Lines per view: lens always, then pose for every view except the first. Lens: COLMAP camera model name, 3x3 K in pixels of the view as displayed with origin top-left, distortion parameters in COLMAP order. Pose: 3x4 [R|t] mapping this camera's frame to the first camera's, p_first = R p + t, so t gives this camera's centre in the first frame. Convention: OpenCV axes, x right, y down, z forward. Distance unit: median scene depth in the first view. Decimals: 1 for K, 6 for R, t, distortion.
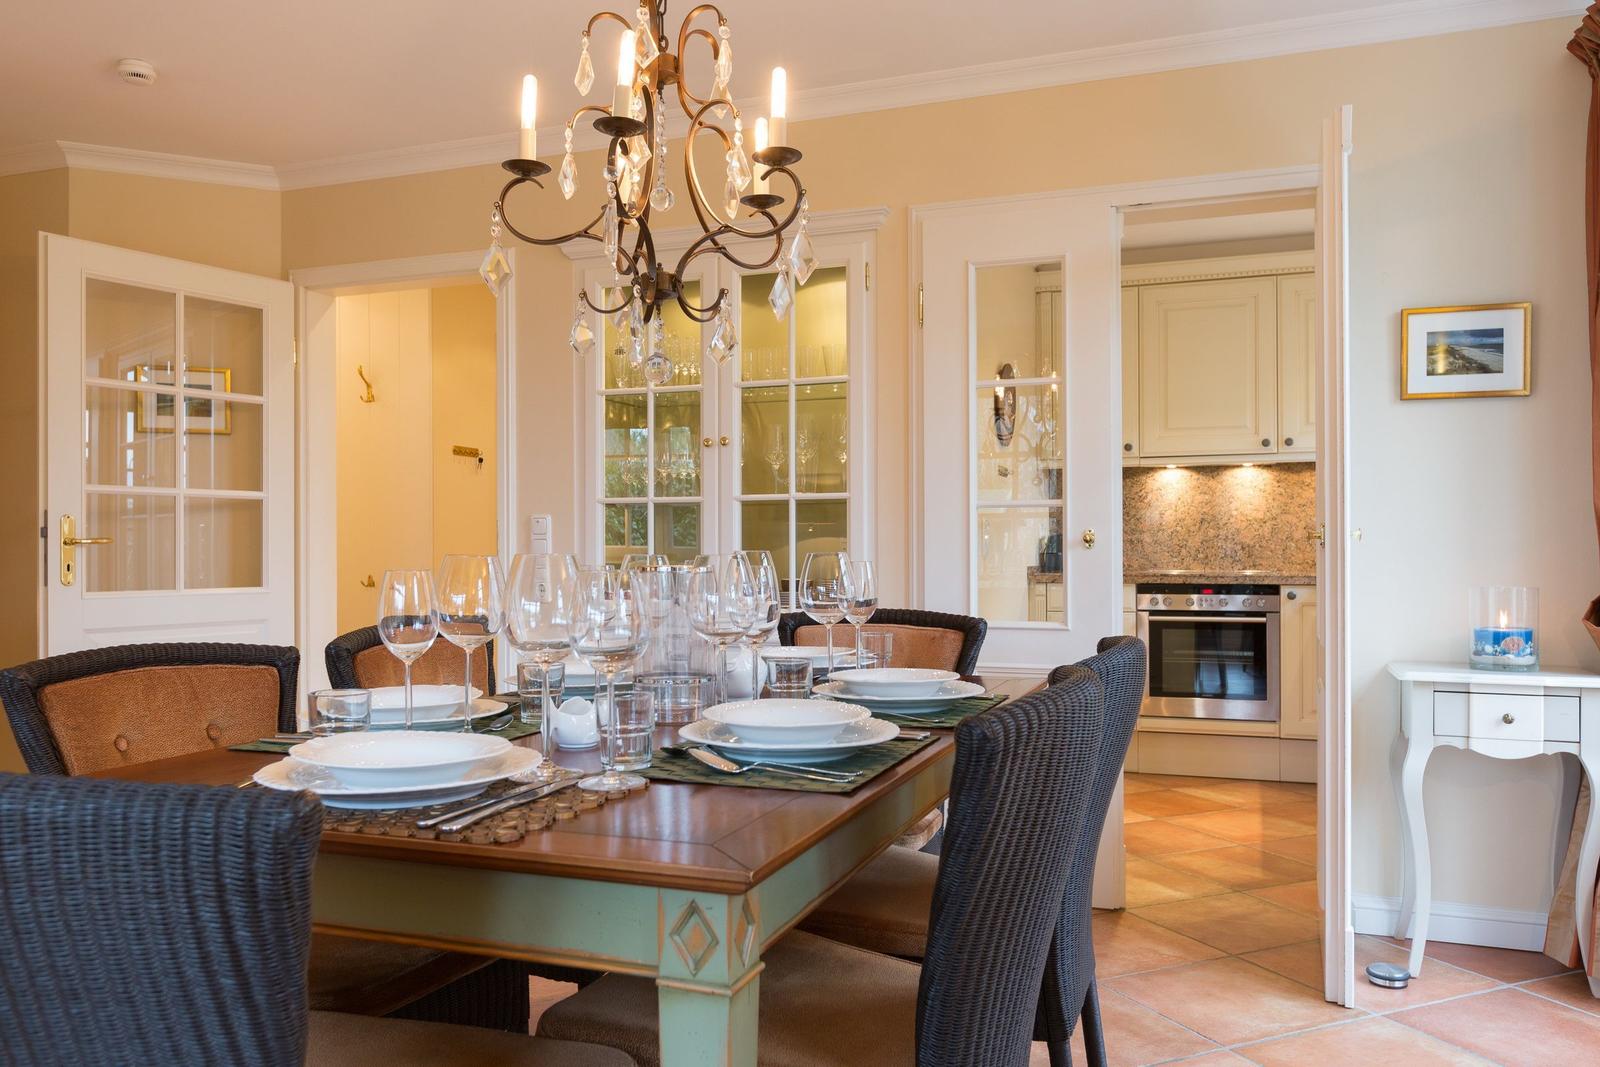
lens RADIAL K [[1220.6, 0, 802.5], [0, 1220.6, 543.6], [0, 0, 1]] dist [0.001195, 0.000192]
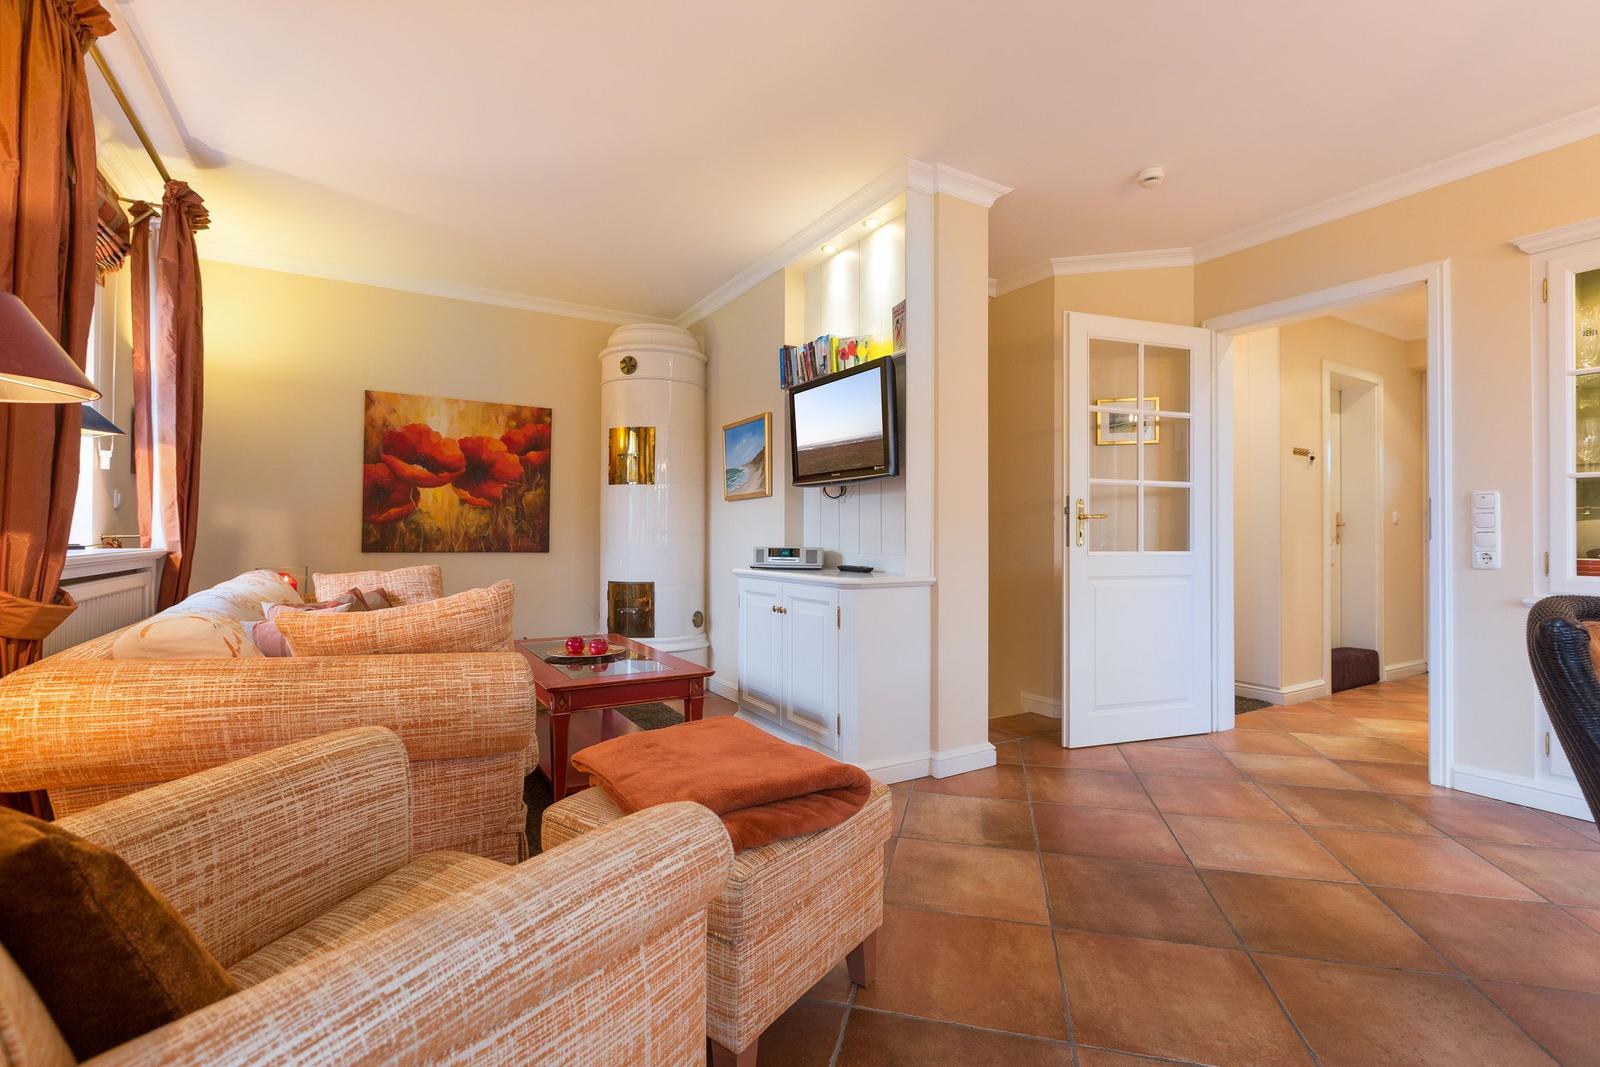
lens RADIAL K [[715.4, 0, 797.3], [0, 715.4, 529.4], [0, 0, 1]] dist [-0.001798, 0.000271]
pose [[0.780651, 0.001700, -0.624964, -0.535195], [-0.005032, 0.999981, -0.003565, 0.030210], [0.624946, 0.005928, 0.780645, 0.178281]]
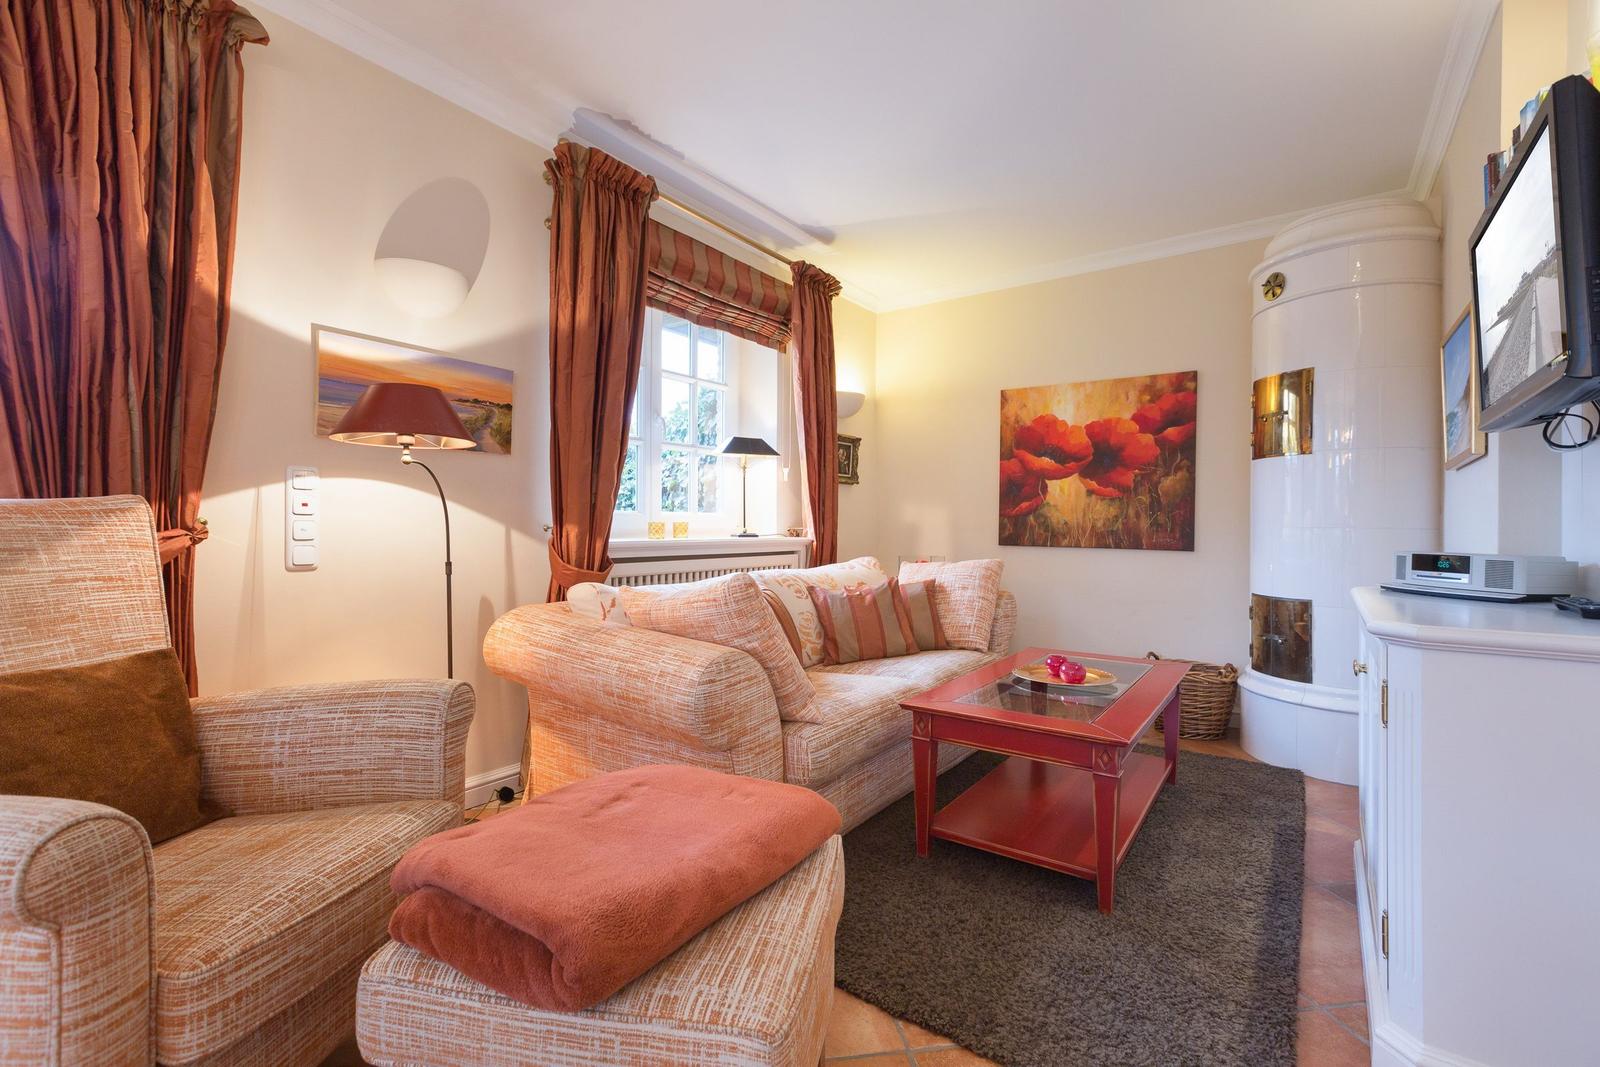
lens RADIAL K [[706.2, 0, 806.2], [0, 706.2, 526.9], [0, 0, 1]] dist [0.011775, 0.000085]
pose [[-0.259028, 0.002420, -0.965867, -0.574172], [-0.002737, 0.999991, 0.003239, 0.033550], [0.965866, 0.003483, -0.259019, 0.863954]]
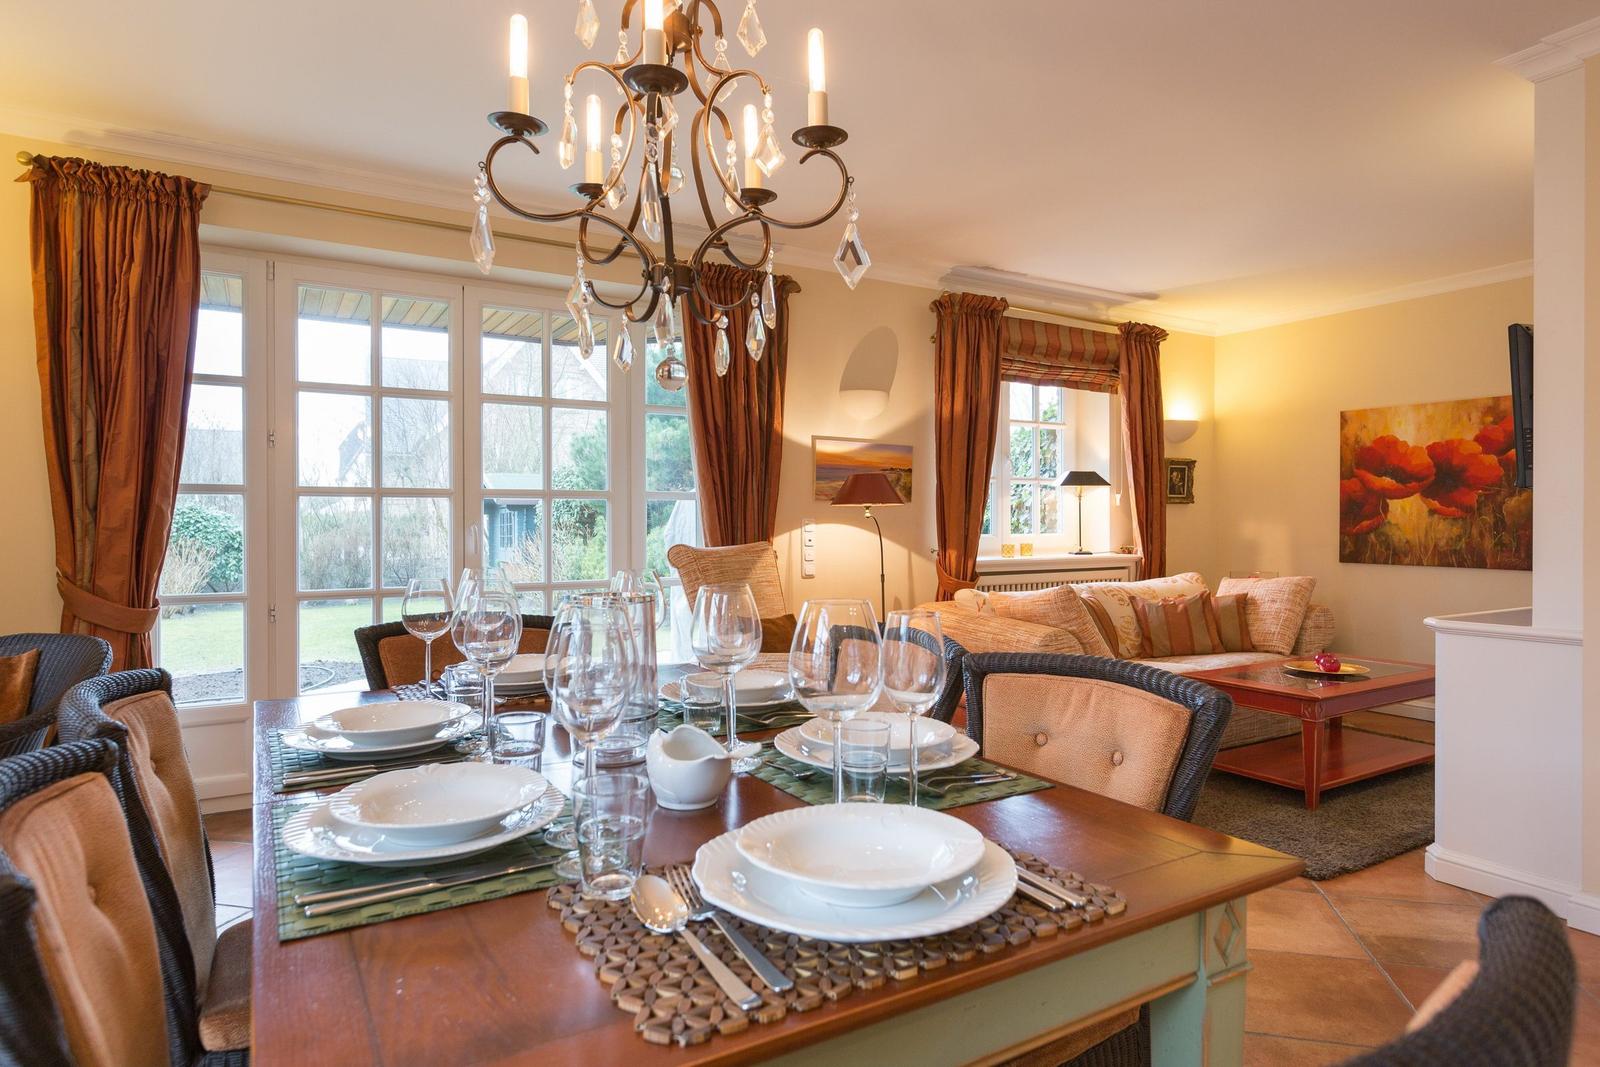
lens RADIAL K [[895.4, 0, 803.4], [0, 895.4, 527.1], [0, 0, 1]] dist [-0.015034, -0.000538]
pose [[-0.626692, 0.008501, -0.779220, 0.251198], [0.005991, 0.999964, 0.006091, -0.029490], [0.779244, -0.000852, -0.626721, 1.238612]]
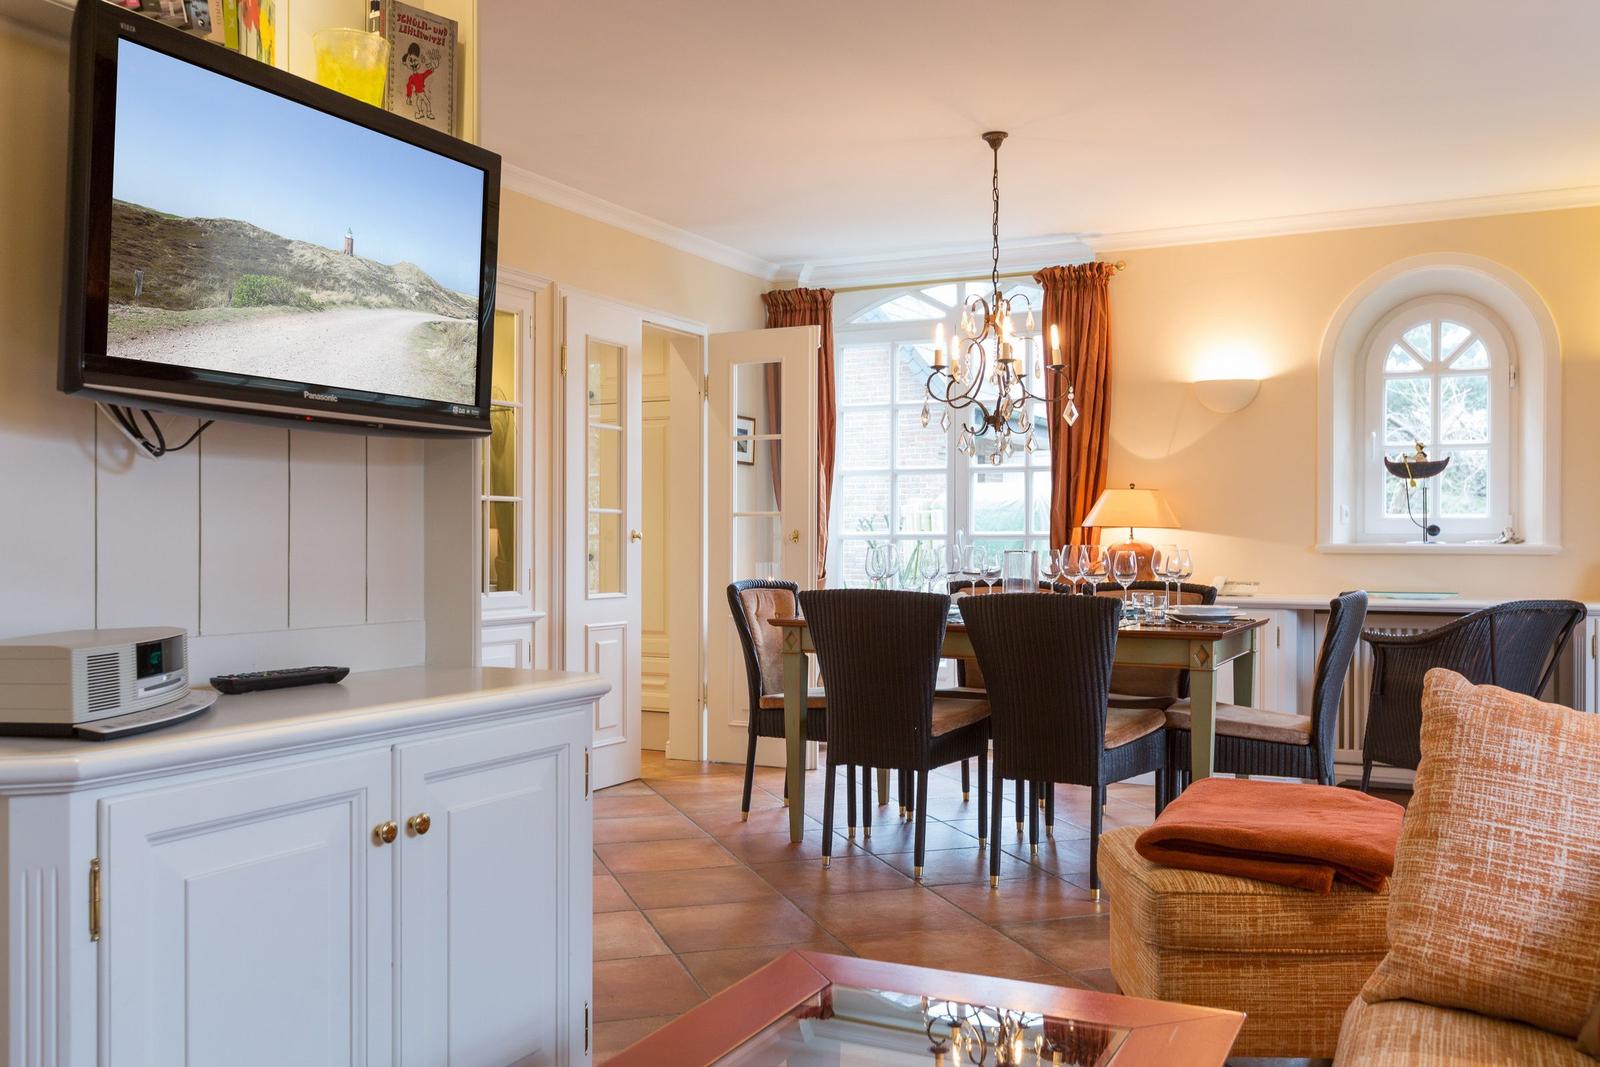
lens RADIAL K [[1220.6, 0, 802.5], [0, 1220.6, 543.6], [0, 0, 1]] dist [0.001195, 0.000192]
pose [[0.157357, 0.009506, 0.987496, -2.045986], [-0.000836, 0.999955, -0.009492, 0.020108], [-0.987541, 0.000668, 0.157357, 0.879950]]
